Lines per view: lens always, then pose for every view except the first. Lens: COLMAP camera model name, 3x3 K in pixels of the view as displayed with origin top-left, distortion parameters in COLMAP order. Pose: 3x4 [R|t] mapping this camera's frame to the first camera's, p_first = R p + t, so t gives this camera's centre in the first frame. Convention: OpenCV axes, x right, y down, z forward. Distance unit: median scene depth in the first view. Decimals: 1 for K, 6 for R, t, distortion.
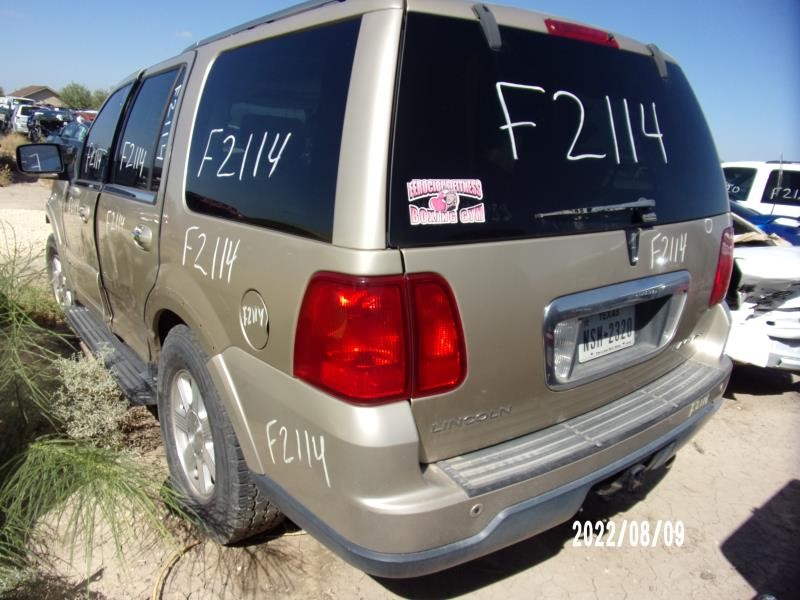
lens RADIAL K [[595.2, 0, 400.0], [0, 595.2, 300.0], [0, 0, 1]] dist [-0.036314, 0.003626]
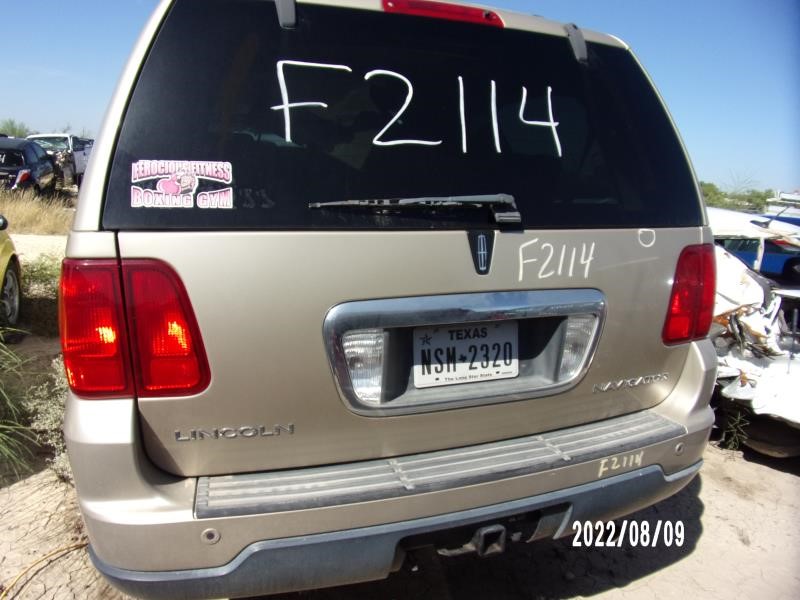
lens RADIAL K [[595.2, 0, 400.0], [0, 595.2, 300.0], [0, 0, 1]] dist [-0.036314, 0.003626]
pose [[0.957910, 0.040576, -0.284187, 0.609483], [-0.063981, 0.995236, -0.073563, 0.053783], [0.279849, 0.088650, 0.955942, 0.210377]]
